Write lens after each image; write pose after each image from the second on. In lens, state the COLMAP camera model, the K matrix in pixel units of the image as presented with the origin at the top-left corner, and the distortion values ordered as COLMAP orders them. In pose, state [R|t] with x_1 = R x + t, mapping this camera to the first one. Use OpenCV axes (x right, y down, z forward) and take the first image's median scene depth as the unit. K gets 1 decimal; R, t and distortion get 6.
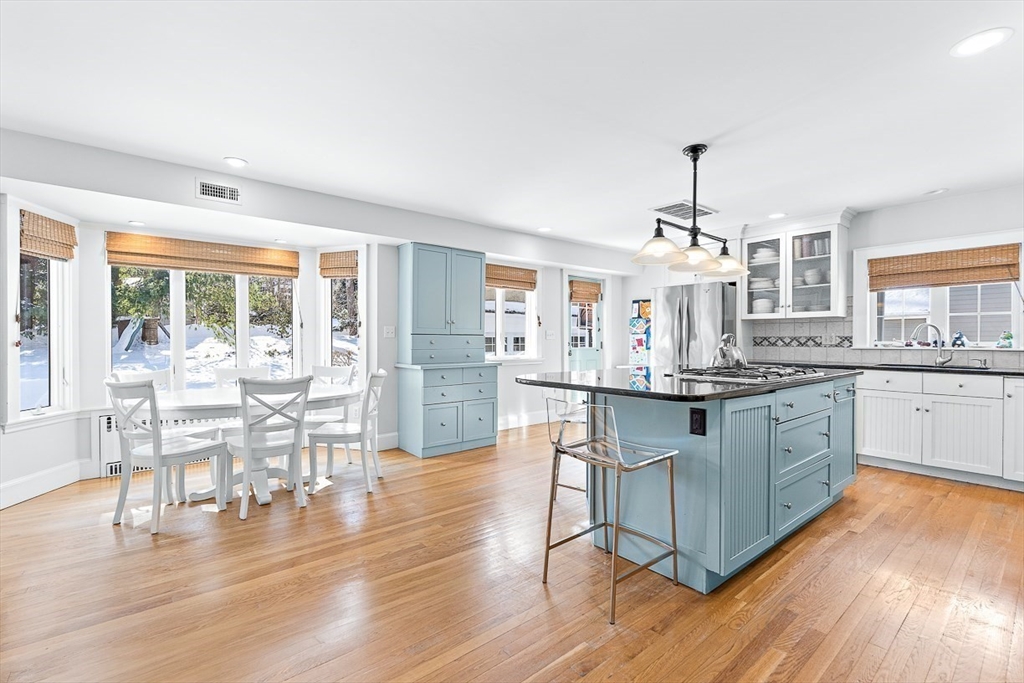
lens RADIAL K [[453.9, 0, 511.4], [0, 453.9, 341.3], [0, 0, 1]] dist [-0.005386, 0.000957]
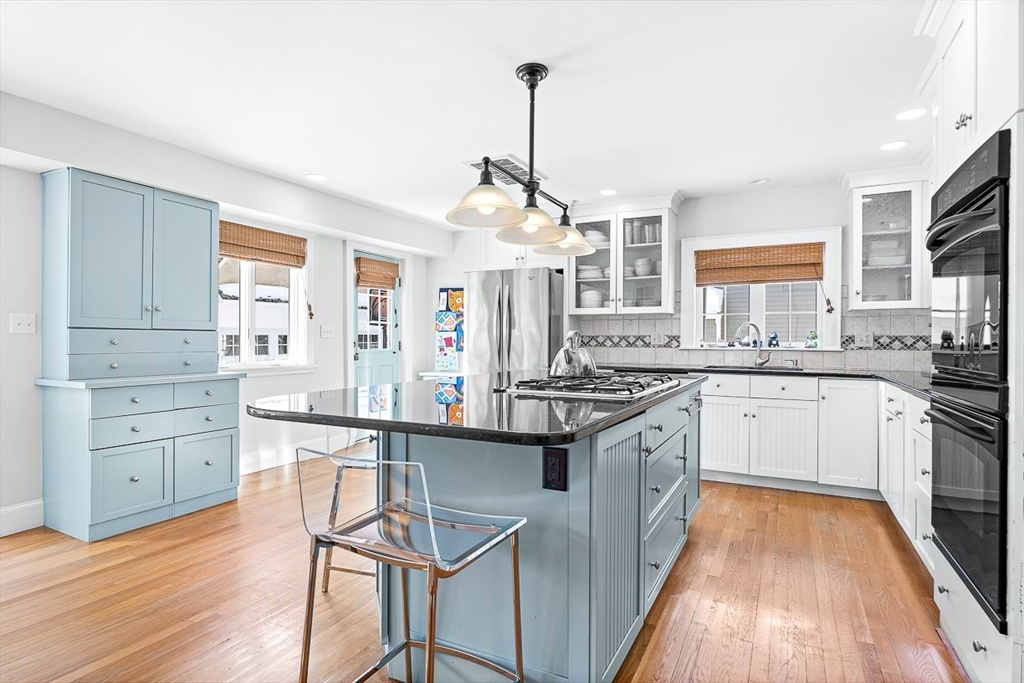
lens RADIAL K [[539.4, 0, 515.5], [0, 539.4, 343.5], [0, 0, 1]] dist [-0.003660, -0.000652]
pose [[0.917788, -0.000677, 0.397070, 0.028375], [-0.001194, 0.999989, 0.004465, 0.000544], [-0.397069, -0.004572, 0.917777, 0.148032]]
